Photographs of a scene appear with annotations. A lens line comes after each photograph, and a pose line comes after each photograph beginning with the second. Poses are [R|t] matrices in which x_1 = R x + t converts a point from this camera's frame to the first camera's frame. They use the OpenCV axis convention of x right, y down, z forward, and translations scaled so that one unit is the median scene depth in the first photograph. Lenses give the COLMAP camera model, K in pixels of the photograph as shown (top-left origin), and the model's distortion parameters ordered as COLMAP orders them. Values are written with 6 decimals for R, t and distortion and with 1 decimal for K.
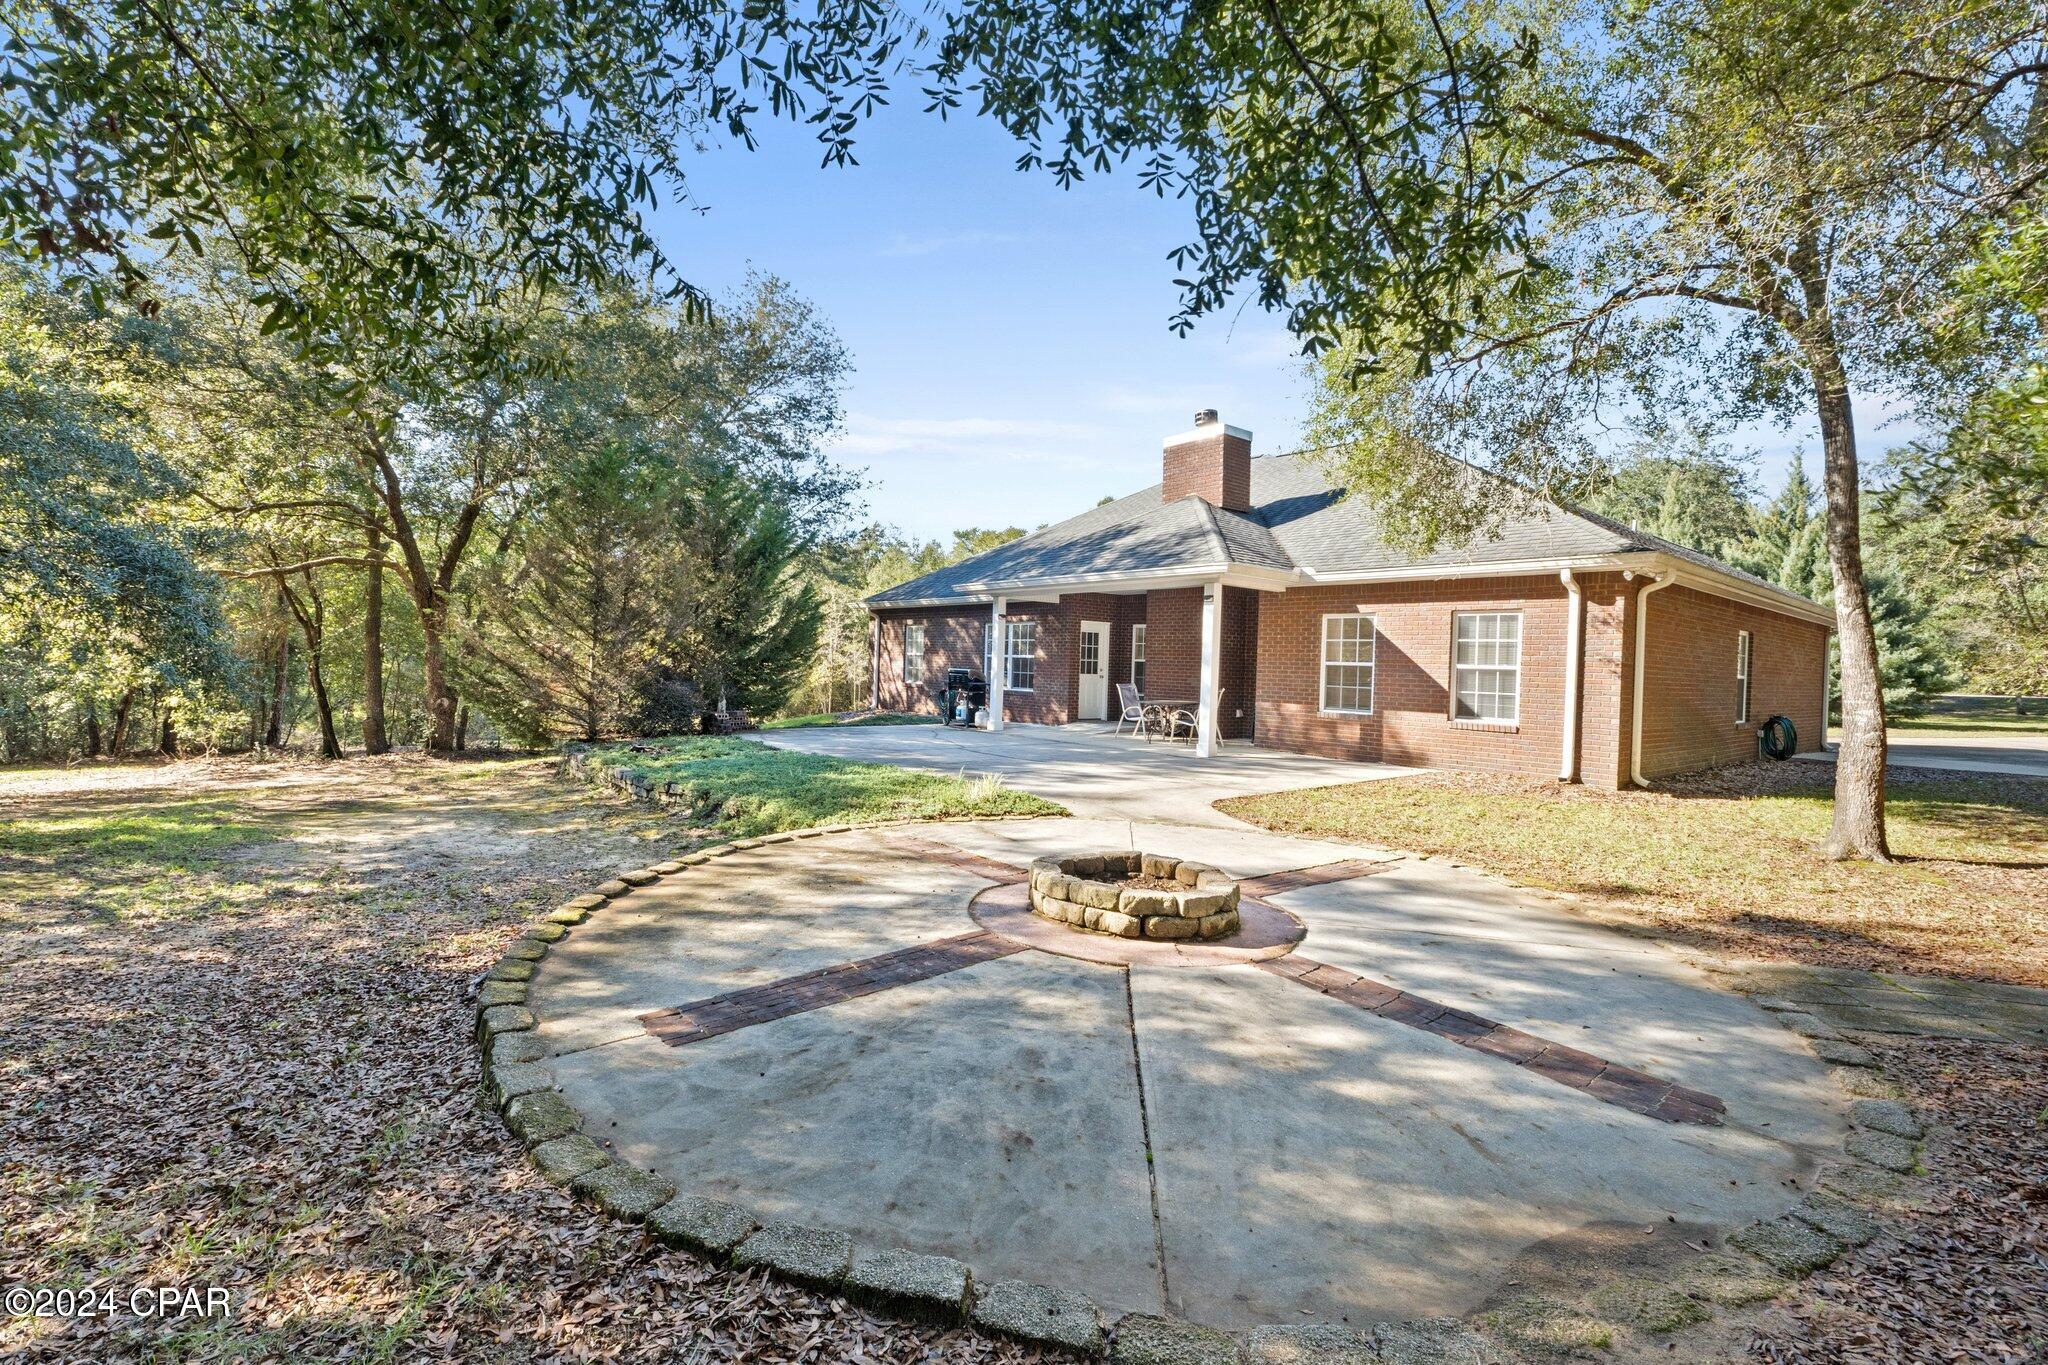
lens RADIAL K [[894.6, 0, 1003.2], [0, 894.6, 674.3], [0, 0, 1]] dist [-0.009101, -0.000310]
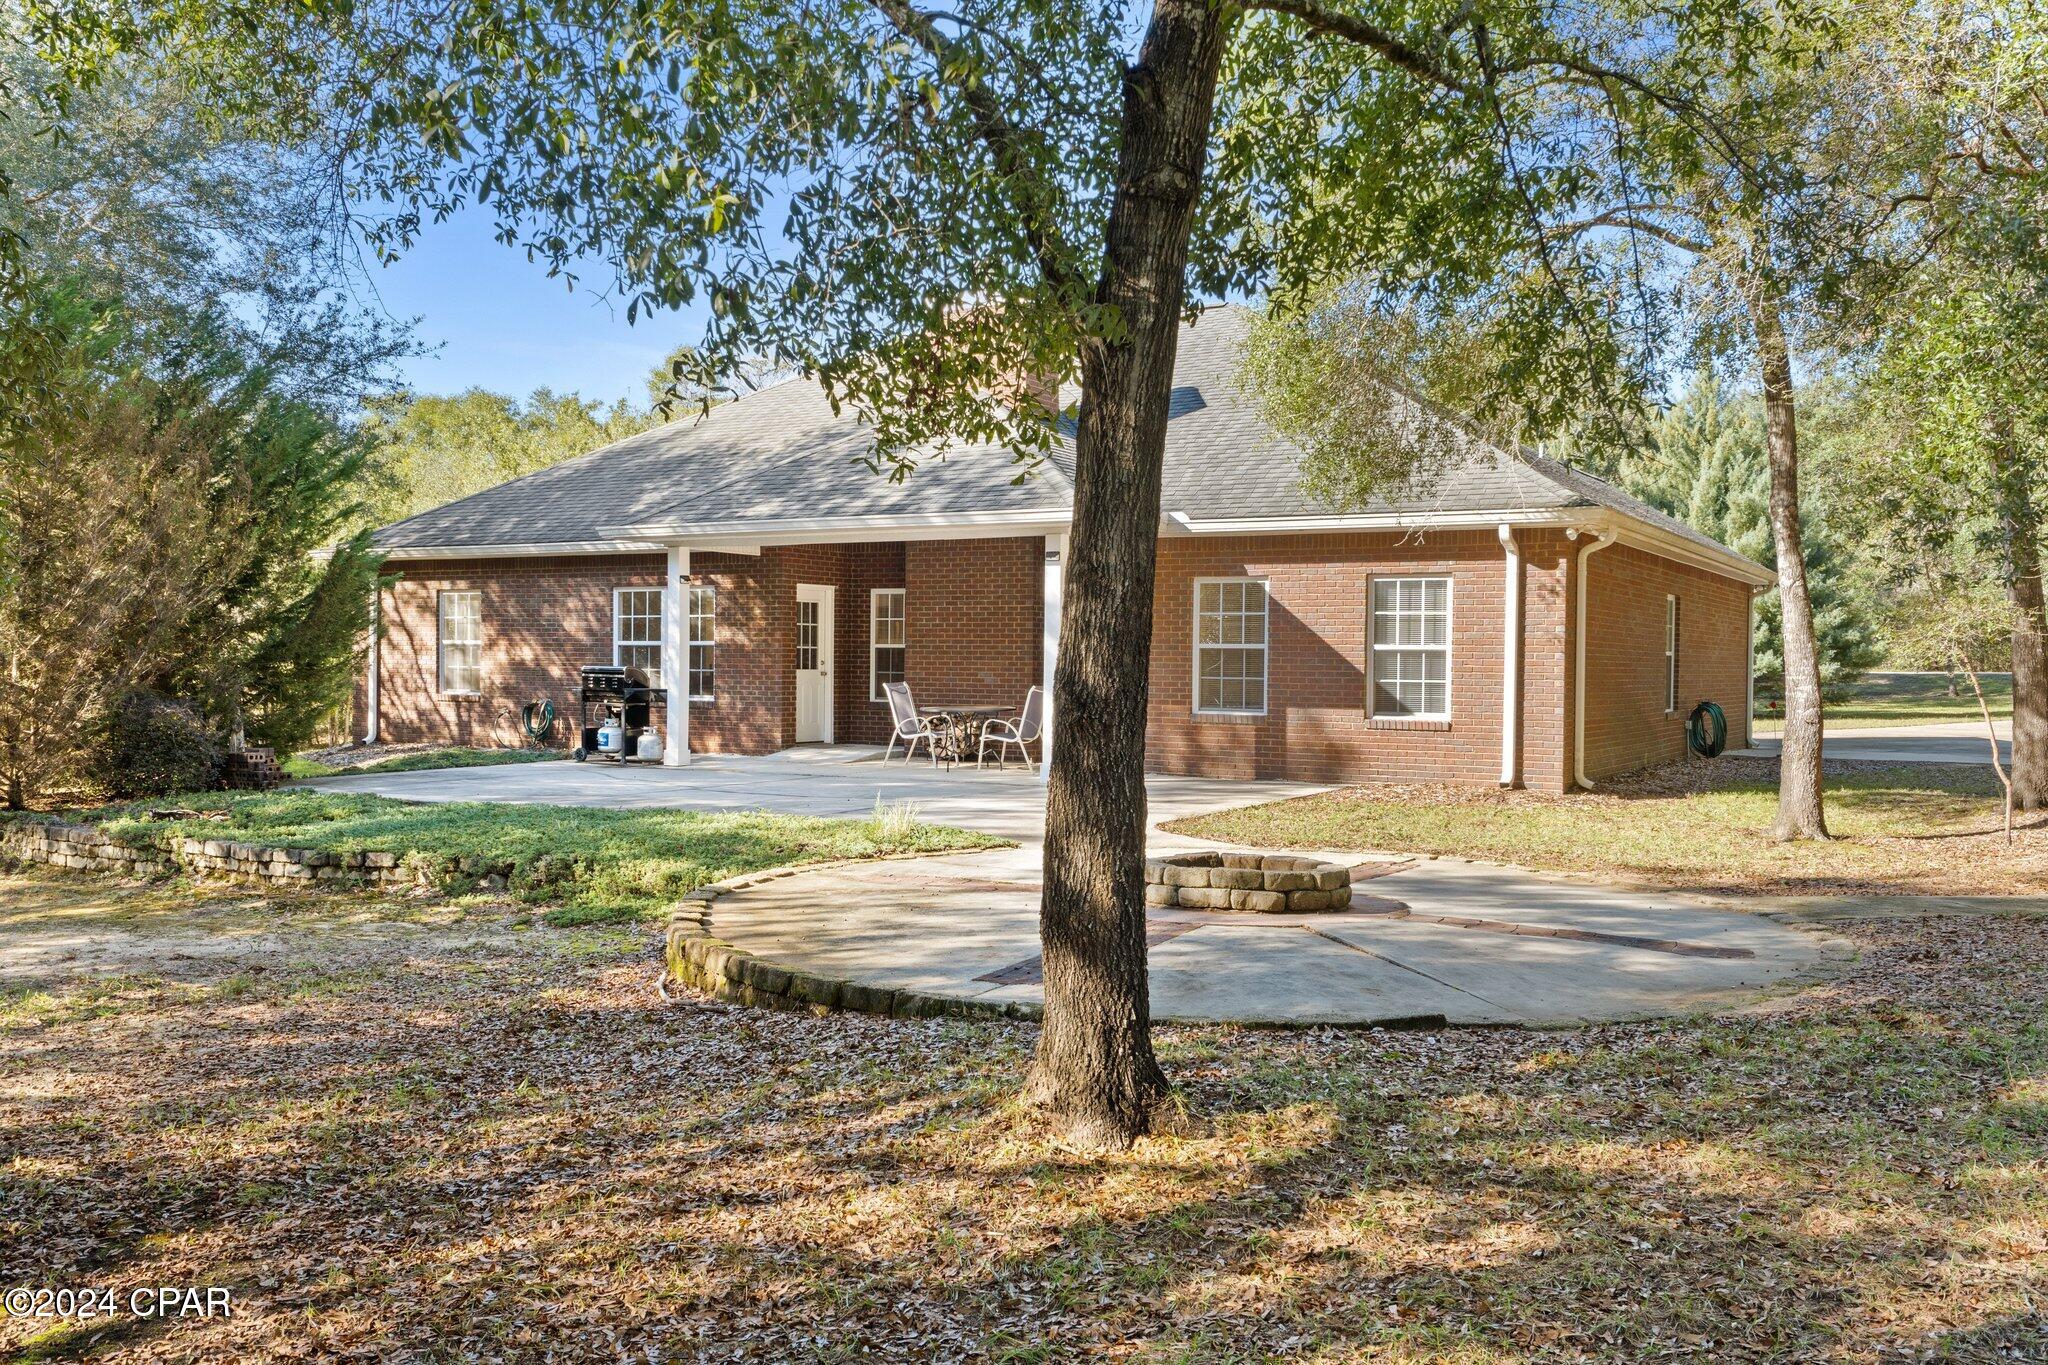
lens RADIAL K [[1745.4, 0, 1005.4], [0, 1745.4, 700.5], [0, 0, 1]] dist [-0.001242, -0.014905]
pose [[0.937384, -0.028966, 0.347091, -0.234175], [0.022574, 0.999493, 0.022445, -0.002835], [-0.347565, -0.013204, 0.937563, -0.221665]]
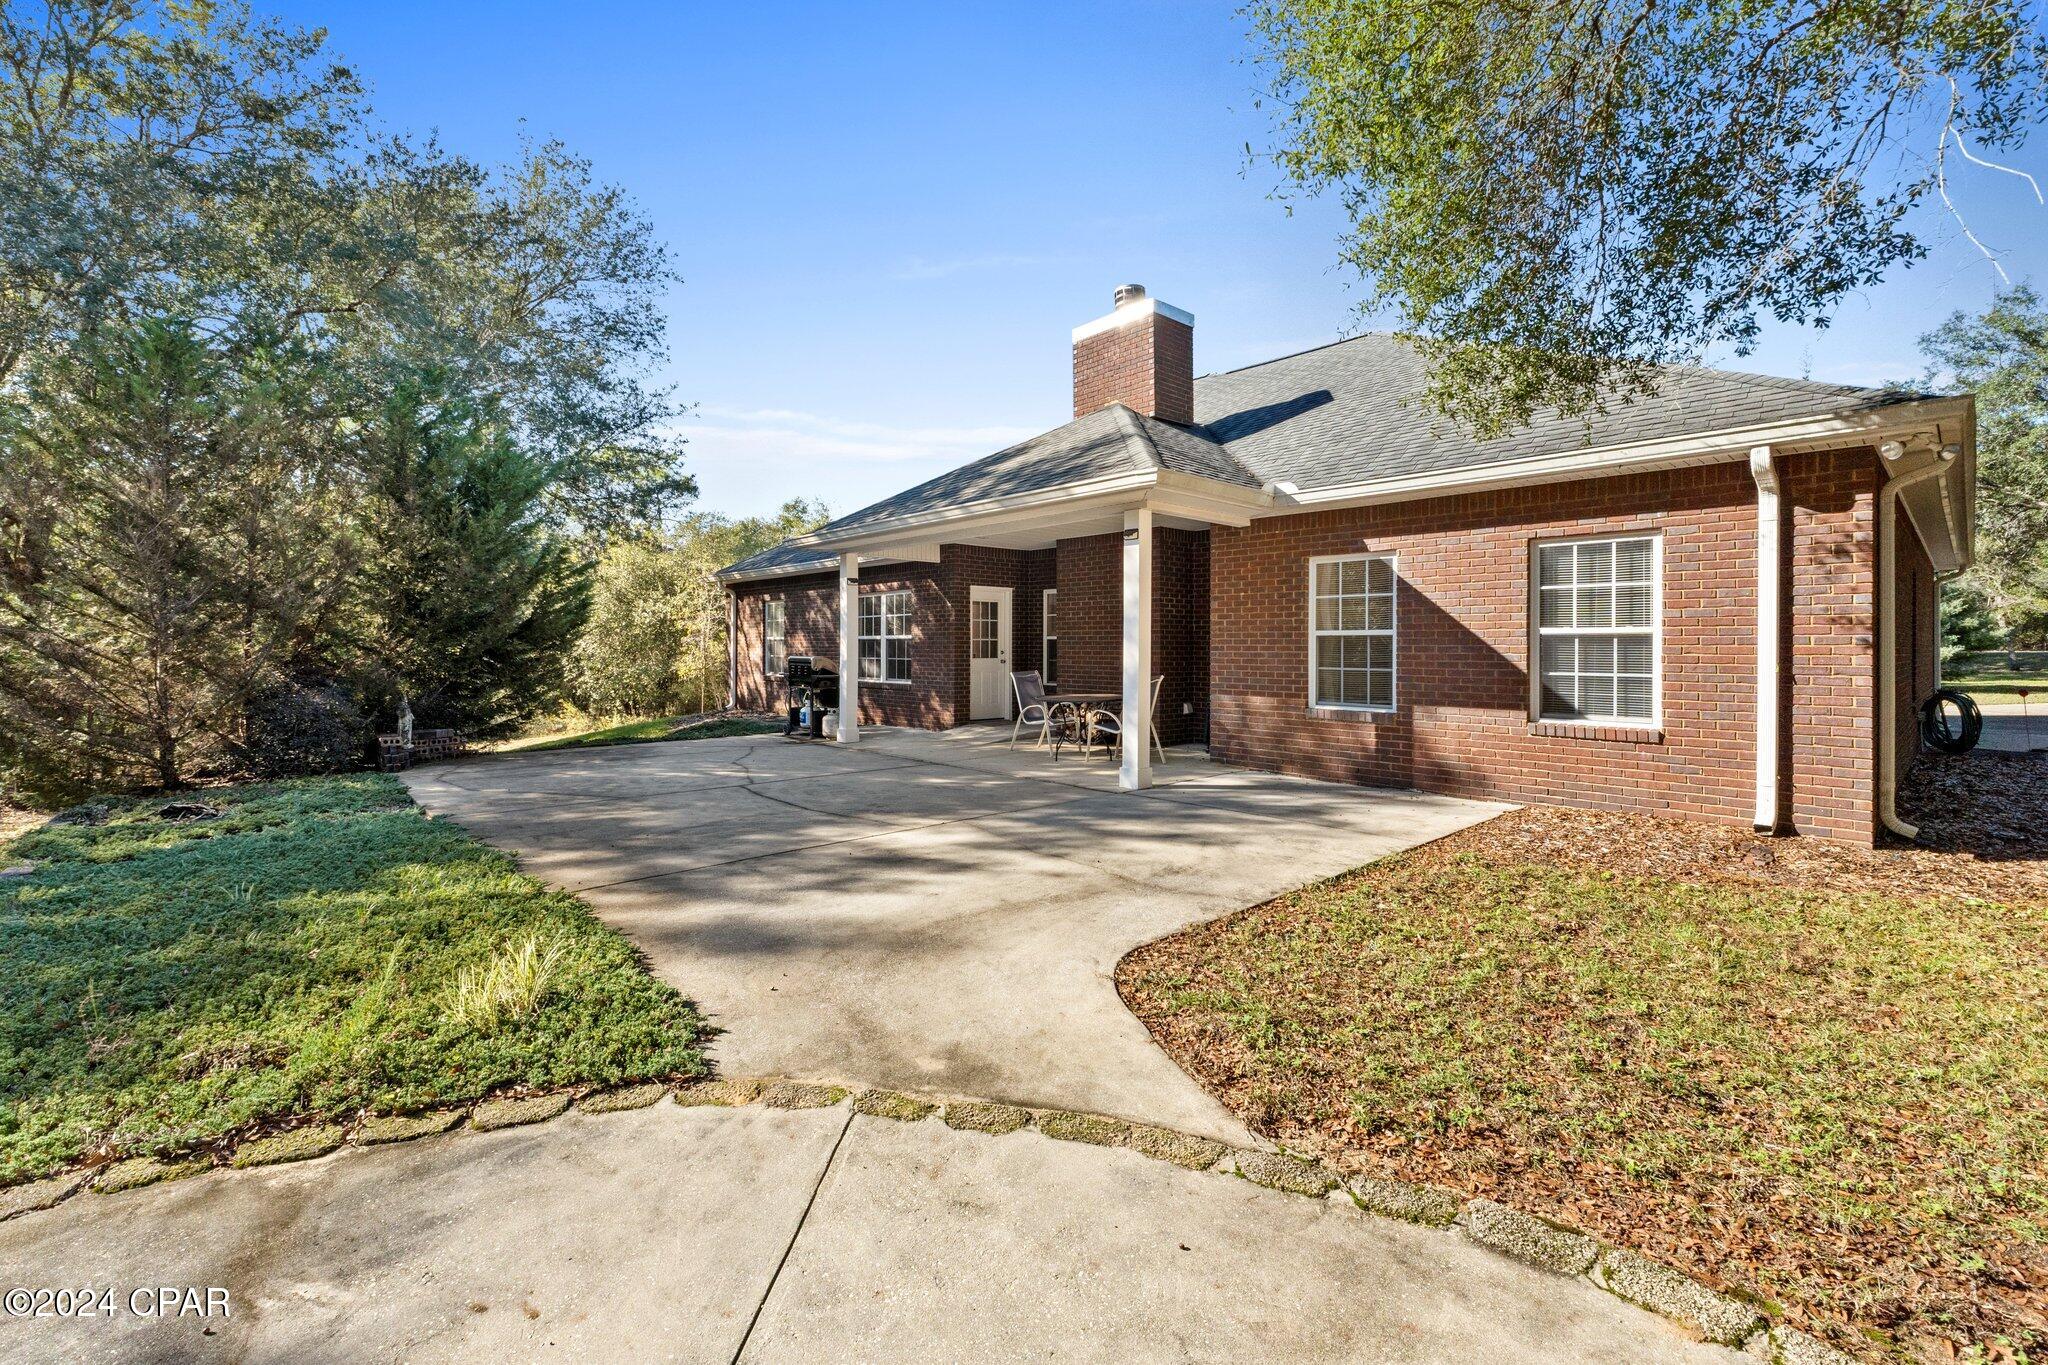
lens RADIAL K [[894.6, 0, 980.5], [0, 894.6, 650.5], [0, 0, 1]] dist [-0.009101, -0.000310]
pose [[0.999307, -0.028347, 0.024126, 0.089164], [0.028523, 0.999569, -0.006984, -0.001872], [-0.023918, 0.007667, 0.999685, 0.312161]]
